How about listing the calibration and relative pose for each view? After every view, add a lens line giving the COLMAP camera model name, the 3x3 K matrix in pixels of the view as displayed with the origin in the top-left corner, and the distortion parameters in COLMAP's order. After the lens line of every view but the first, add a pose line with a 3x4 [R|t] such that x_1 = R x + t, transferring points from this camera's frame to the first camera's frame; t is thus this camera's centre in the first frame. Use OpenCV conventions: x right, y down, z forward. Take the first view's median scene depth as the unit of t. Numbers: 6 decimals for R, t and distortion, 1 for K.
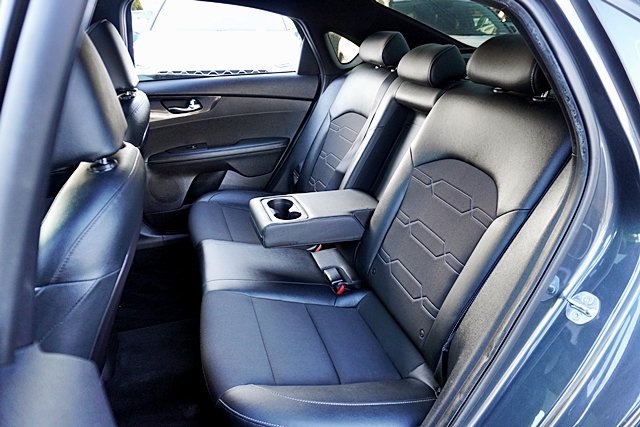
lens RADIAL K [[430.2, 0, 322.9], [0, 430.2, 210.0], [0, 0, 1]] dist [-0.038895, 0.014810]
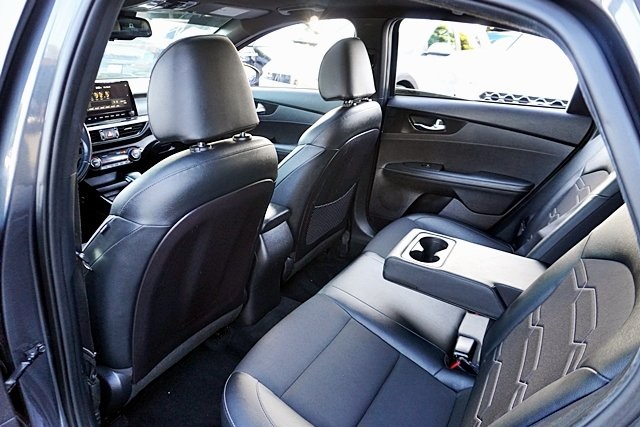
lens RADIAL K [[430.2, 0, 318.3], [0, 430.2, 214.6], [0, 0, 1]] dist [-0.038895, 0.014810]
pose [[0.670254, 0.310510, -0.674050, 0.232132], [-0.330087, 0.938207, 0.103970, -0.060206], [0.664682, 0.152808, 0.731332, 0.119929]]
